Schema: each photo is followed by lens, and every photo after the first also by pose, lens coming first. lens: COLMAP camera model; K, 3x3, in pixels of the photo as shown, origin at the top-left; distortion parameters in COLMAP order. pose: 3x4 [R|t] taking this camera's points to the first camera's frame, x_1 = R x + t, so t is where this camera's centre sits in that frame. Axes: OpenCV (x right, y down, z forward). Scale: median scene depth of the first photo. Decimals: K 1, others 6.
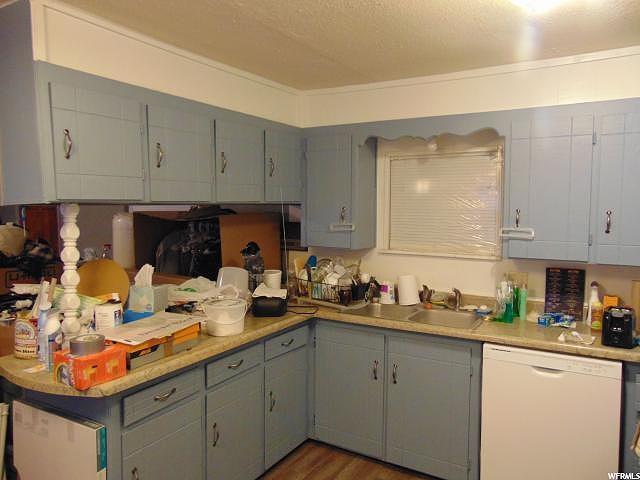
lens RADIAL K [[484.8, 0, 320.1], [0, 484.8, 240.9], [0, 0, 1]] dist [0.011040, 0.002567]
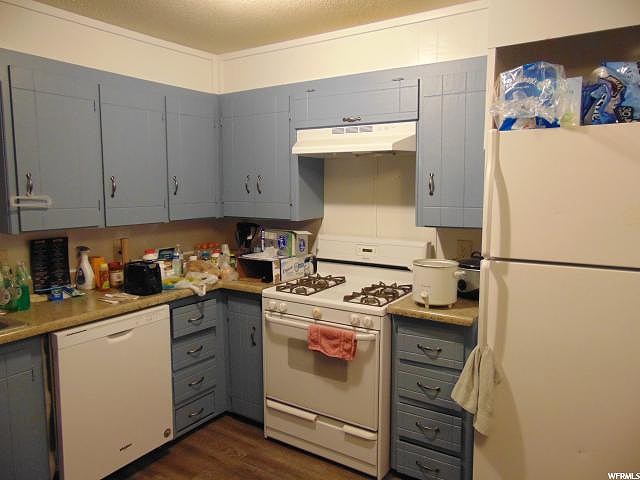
lens RADIAL K [[484.8, 0, 323.3], [0, 484.8, 241.3], [0, 0, 1]] dist [0.011040, 0.002567]
pose [[0.052977, -0.124135, 0.990850, -0.421572], [0.063957, 0.990628, 0.120687, -0.017921], [-0.996546, 0.056978, 0.060419, 0.439784]]
